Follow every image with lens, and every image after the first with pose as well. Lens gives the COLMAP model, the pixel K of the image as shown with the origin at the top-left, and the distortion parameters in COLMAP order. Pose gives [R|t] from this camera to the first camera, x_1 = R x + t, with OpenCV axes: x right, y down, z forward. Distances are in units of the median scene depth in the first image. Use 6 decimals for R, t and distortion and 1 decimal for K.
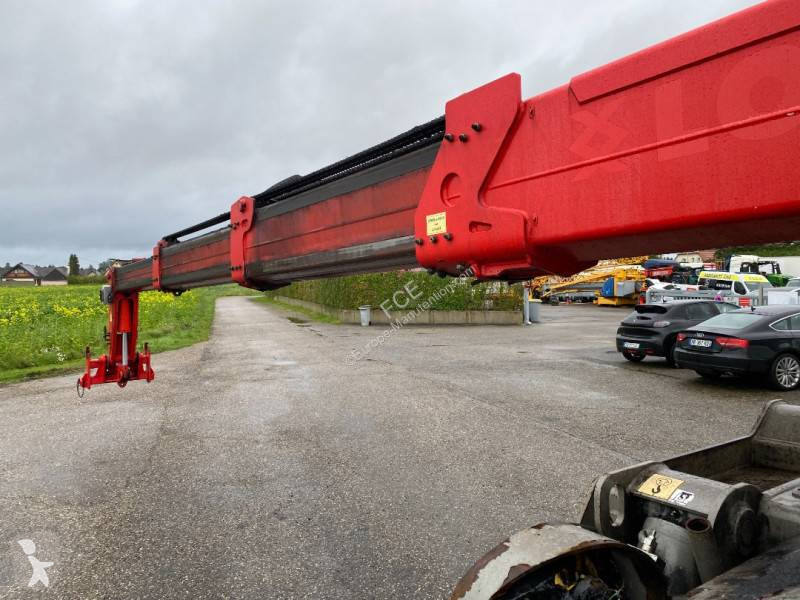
lens RADIAL K [[602.0, 0, 401.9], [0, 602.0, 281.2], [0, 0, 1]] dist [0.041187, -0.004355]
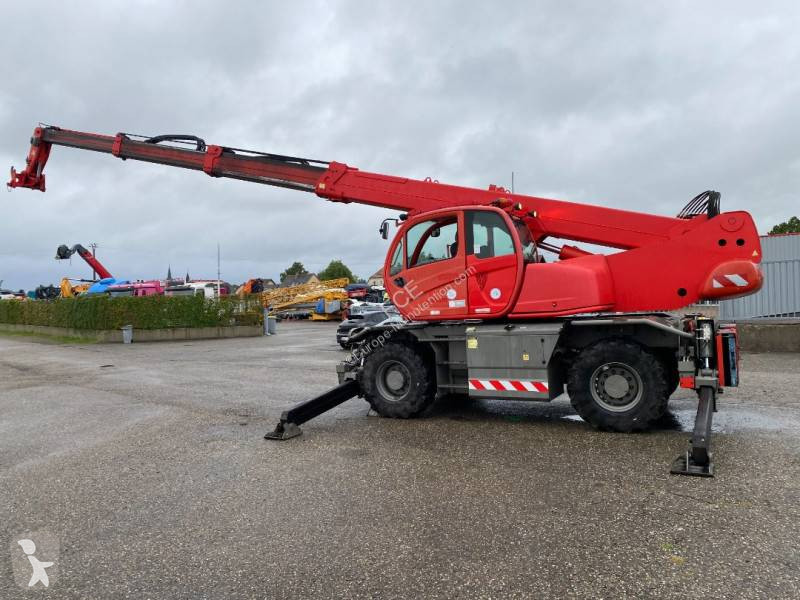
lens RADIAL K [[586.5, 0, 400.0], [0, 586.5, 300.0], [0, 0, 1]] dist [0.039623, -0.003279]
pose [[0.888116, -0.016806, 0.459311, -0.117043], [0.018591, 0.999827, 0.000636, -0.000686], [-0.459242, 0.007974, 0.888275, -0.261286]]
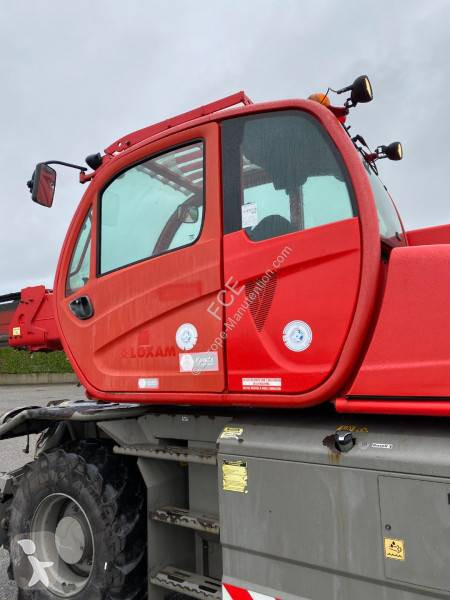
lens RADIAL K [[439.9, 0, 235.2], [0, 439.9, 315.2], [0, 0, 1]] dist [0.039623, -0.003279]
pose [[0.909576, 0.033434, 0.414189, 0.009749], [0.000611, 0.996649, -0.081792, -0.000192], [-0.415536, 0.074649, 0.906508, -0.098748]]
